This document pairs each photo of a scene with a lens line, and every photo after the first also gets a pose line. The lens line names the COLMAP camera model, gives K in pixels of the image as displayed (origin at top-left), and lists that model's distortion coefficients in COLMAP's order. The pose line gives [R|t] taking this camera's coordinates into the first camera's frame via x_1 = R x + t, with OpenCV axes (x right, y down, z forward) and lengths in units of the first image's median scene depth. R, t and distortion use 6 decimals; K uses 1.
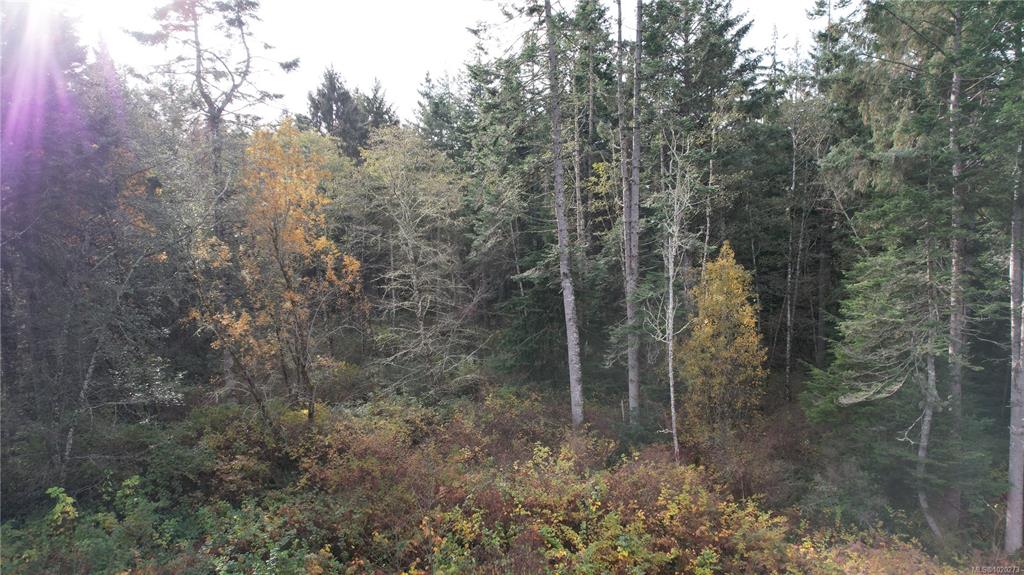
lens RADIAL K [[651.0, 0, 519.0], [0, 651.0, 292.2], [0, 0, 1]] dist [-0.082822, 0.077204]
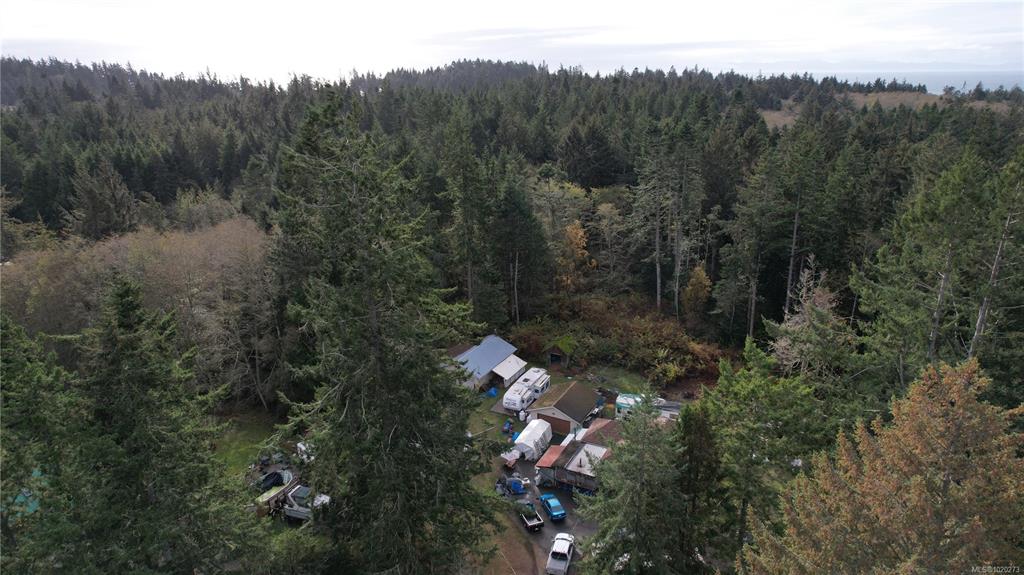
lens RADIAL K [[651.0, 0, 519.0], [0, 651.0, 292.2], [0, 0, 1]] dist [-0.082822, 0.077204]
pose [[0.958754, 0.088176, -0.270213, 0.144676], [-0.015891, 0.965806, 0.258778, -0.344312], [0.283792, -0.243811, 0.927372, -1.081609]]
